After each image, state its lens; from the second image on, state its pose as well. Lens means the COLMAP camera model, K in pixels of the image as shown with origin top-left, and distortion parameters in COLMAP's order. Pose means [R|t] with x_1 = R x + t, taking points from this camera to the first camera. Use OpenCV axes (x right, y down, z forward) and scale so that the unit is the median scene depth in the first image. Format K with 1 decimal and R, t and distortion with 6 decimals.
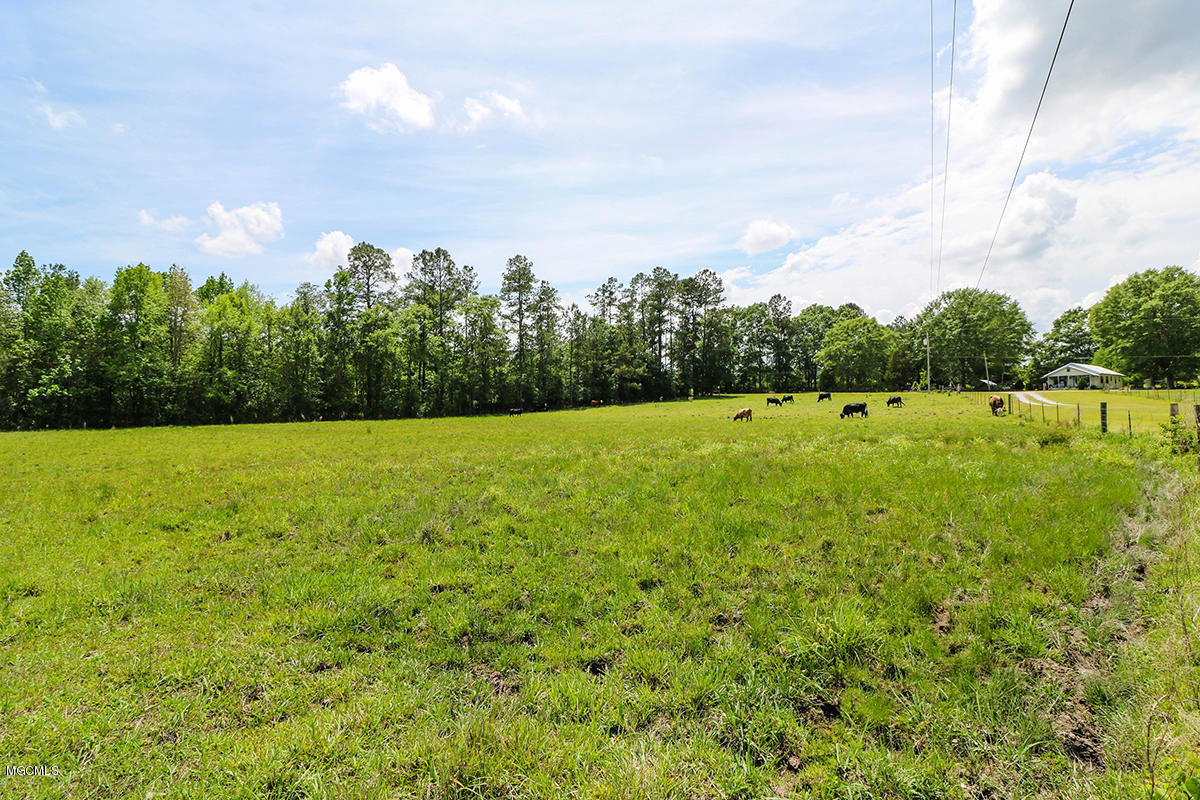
lens RADIAL K [[555.3, 0, 600.0], [0, 555.3, 400.0], [0, 0, 1]] dist [-0.000361, -0.010126]
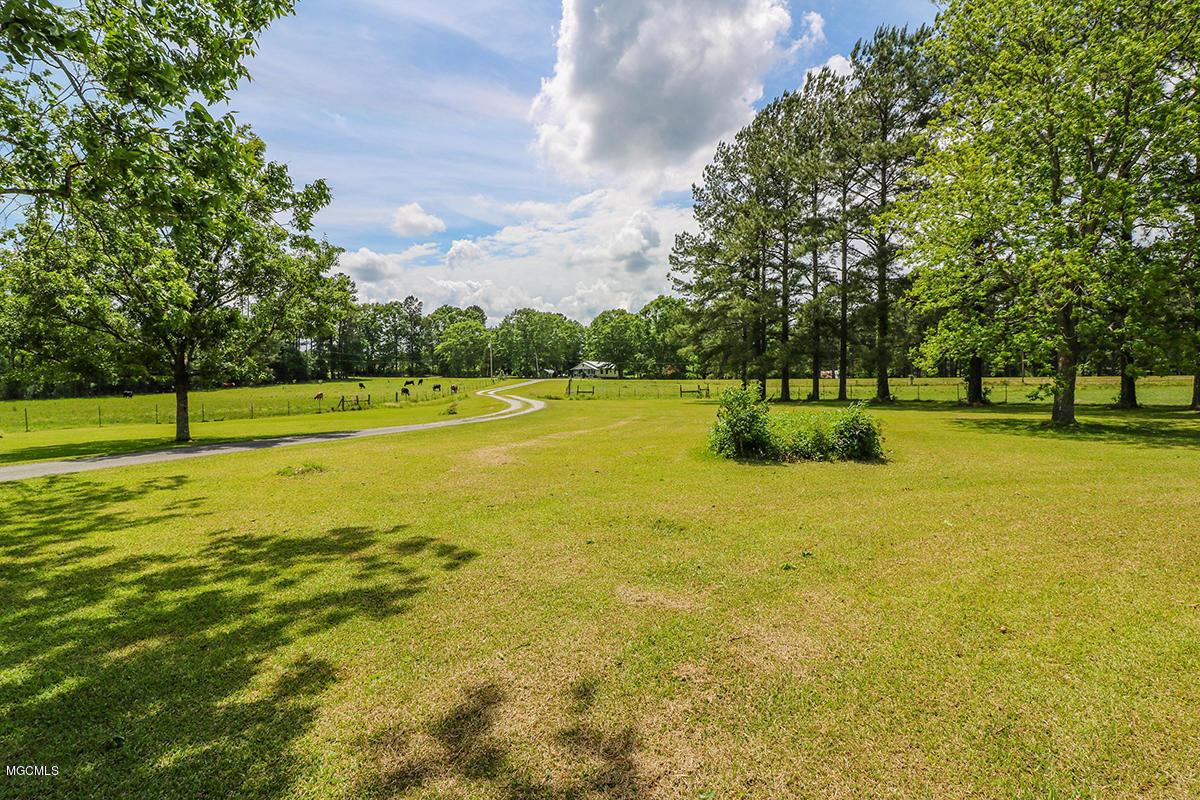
lens RADIAL K [[555.3, 0, 600.0], [0, 555.3, 400.0], [0, 0, 1]] dist [-0.000361, -0.010126]
pose [[0.857727, -0.008787, 0.514031, 0.049306], [-0.011471, 0.999278, 0.036222, -0.010672], [-0.513978, -0.036966, 0.857007, -0.292764]]
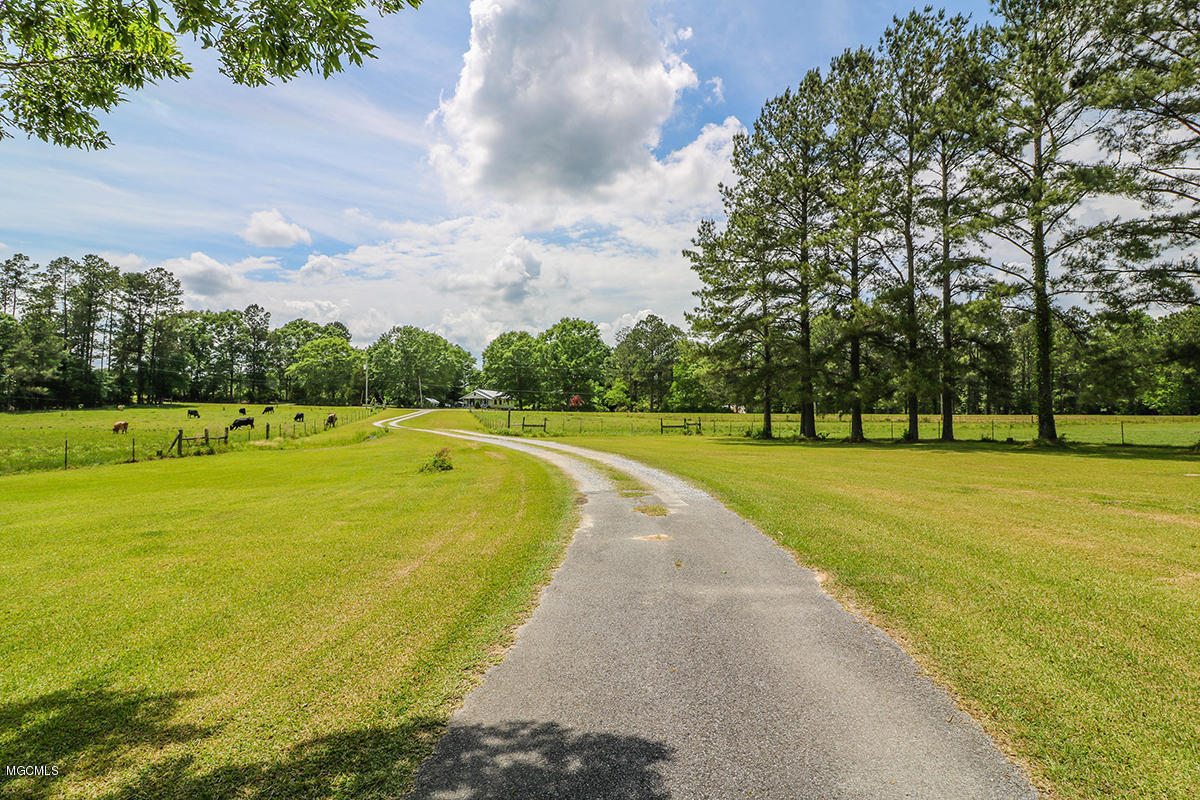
lens RADIAL K [[560.4, 0, 606.4], [0, 560.4, 395.3], [0, 0, 1]] dist [-0.002280, -0.013670]
pose [[0.698167, 0.044514, 0.714550, 0.053558], [-0.026505, 0.998988, -0.036336, -0.007997], [-0.715444, 0.006429, 0.698640, -0.164461]]
